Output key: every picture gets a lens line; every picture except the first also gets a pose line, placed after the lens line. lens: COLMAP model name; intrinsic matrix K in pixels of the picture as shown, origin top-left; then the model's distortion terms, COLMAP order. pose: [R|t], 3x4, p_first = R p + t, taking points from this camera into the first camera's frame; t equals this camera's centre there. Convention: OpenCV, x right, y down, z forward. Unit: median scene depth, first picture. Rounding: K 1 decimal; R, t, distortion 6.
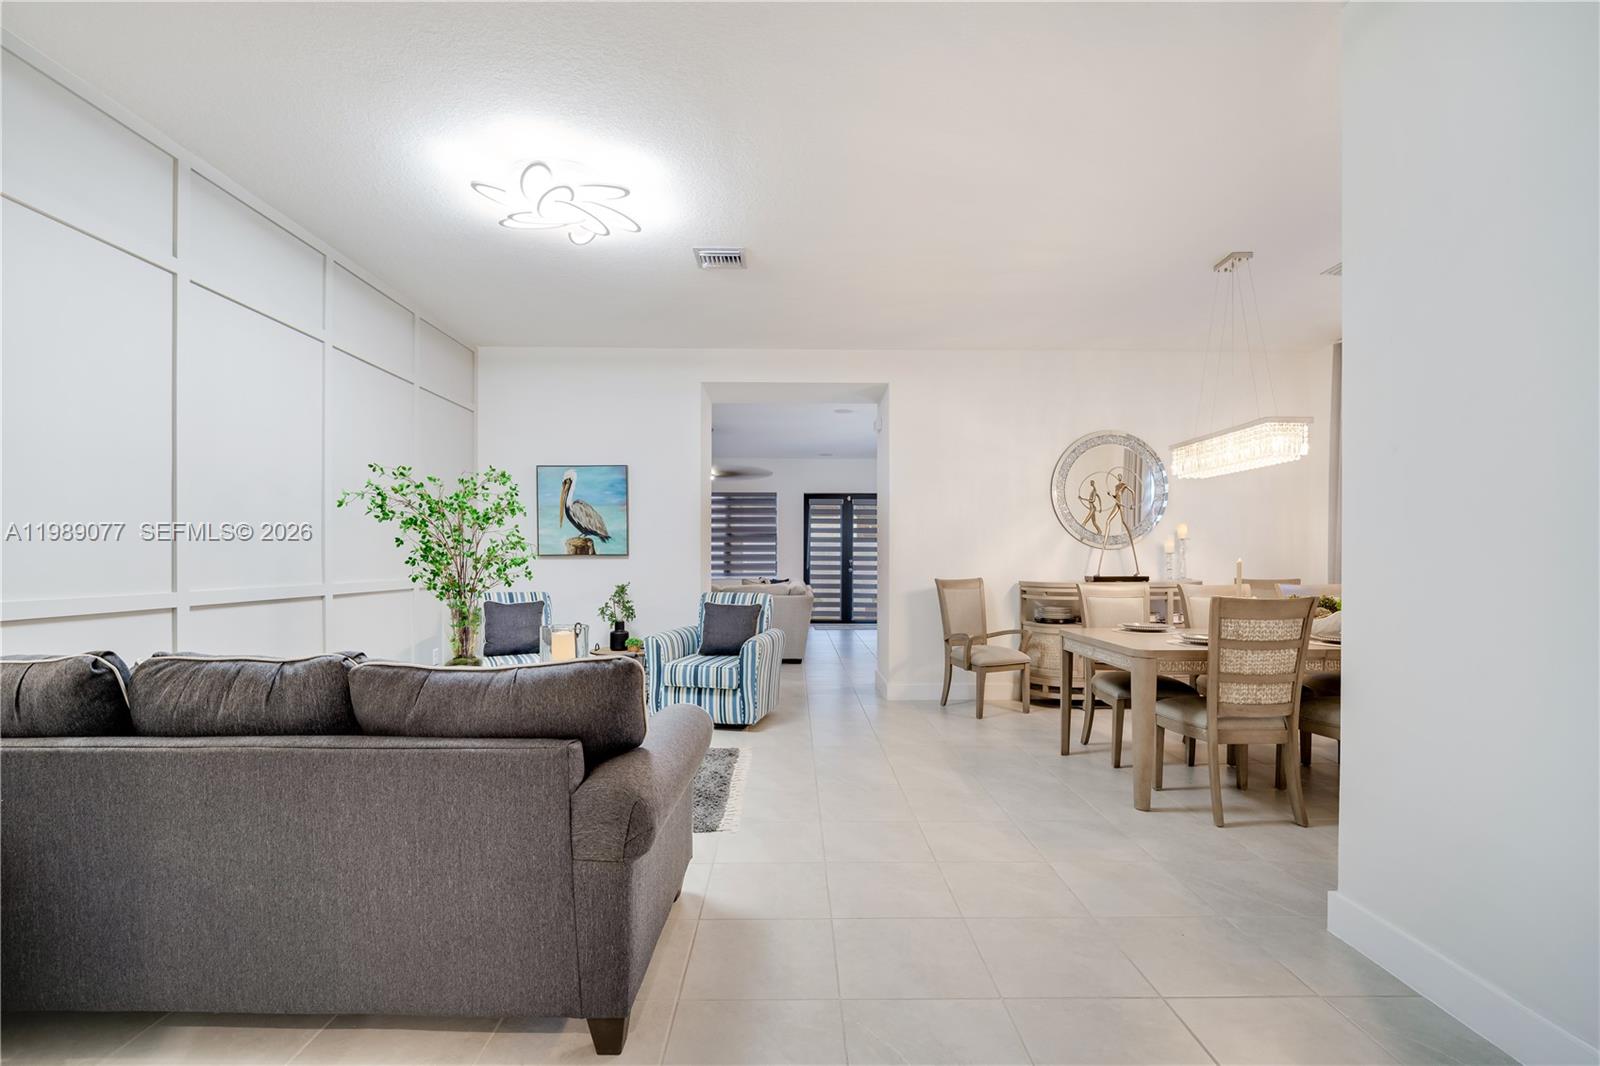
lens RADIAL K [[683.1, 0, 797.2], [0, 683.1, 554.1], [0, 0, 1]] dist [0.000127, -0.000023]
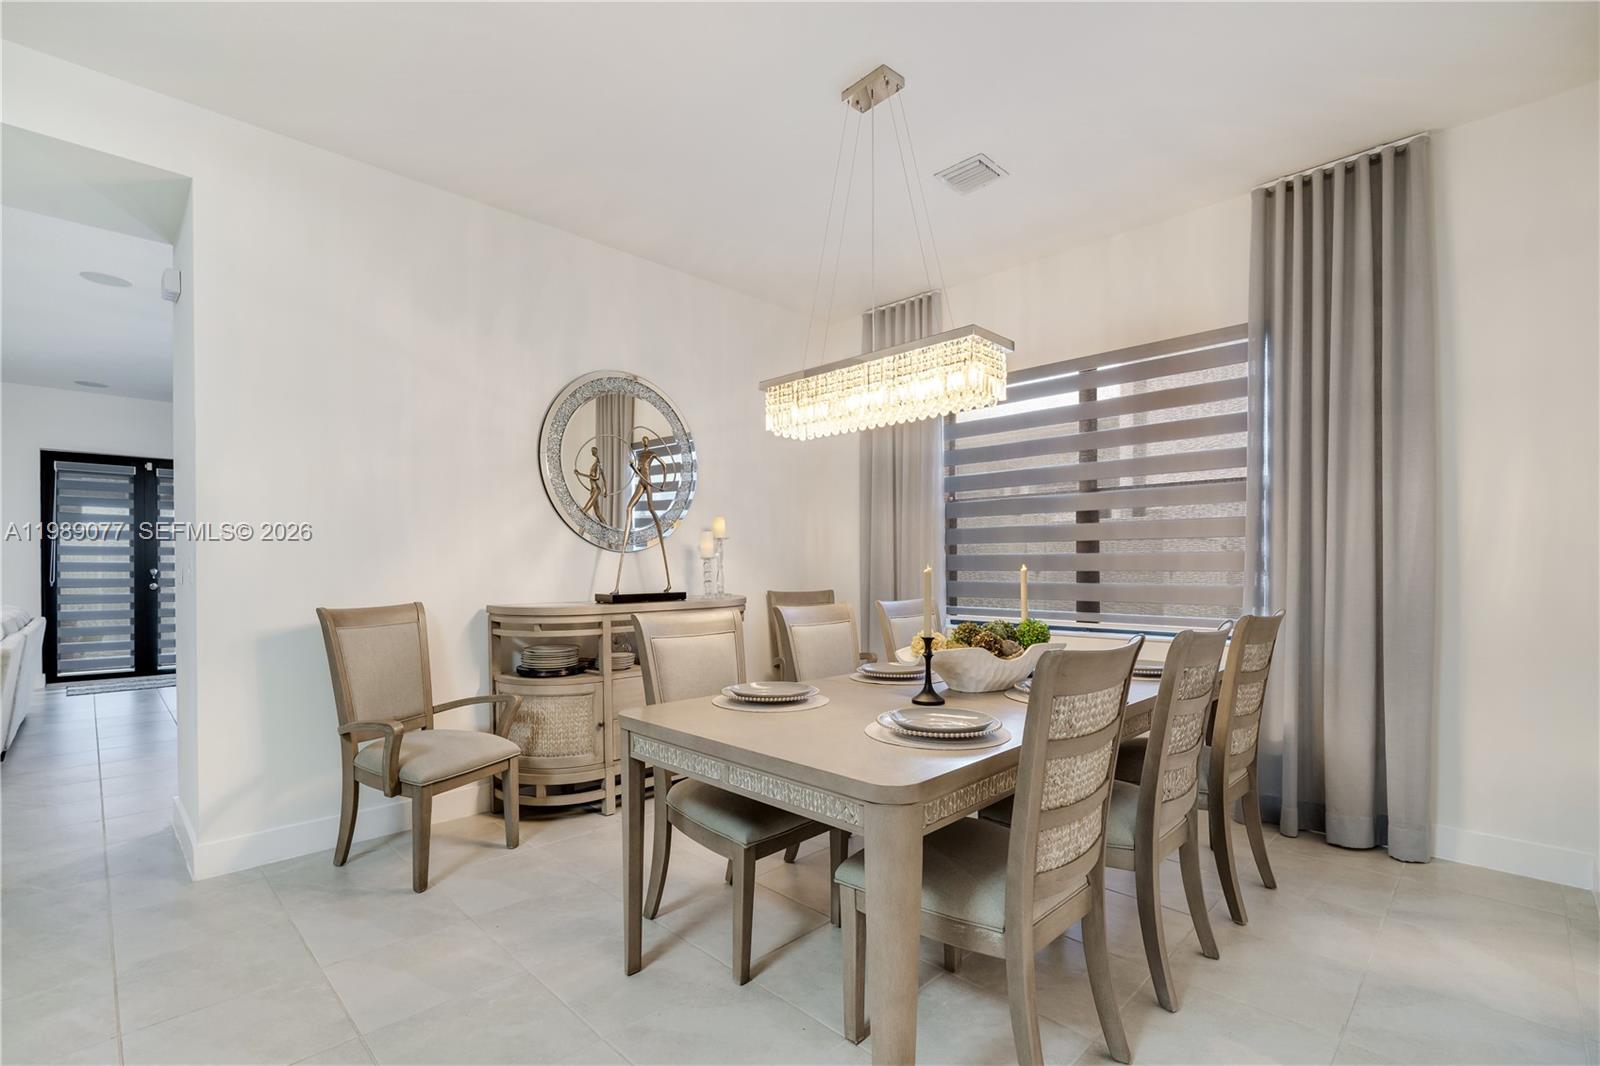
lens RADIAL K [[723.2, 0, 795.5], [0, 723.2, 573.7], [0, 0, 1]] dist [-0.010592, 0.000331]
pose [[0.708263, -0.013053, 0.705828, 0.082891], [0.000090, 0.999831, 0.018400, 0.001048], [-0.705948, -0.012968, 0.708145, 0.400175]]
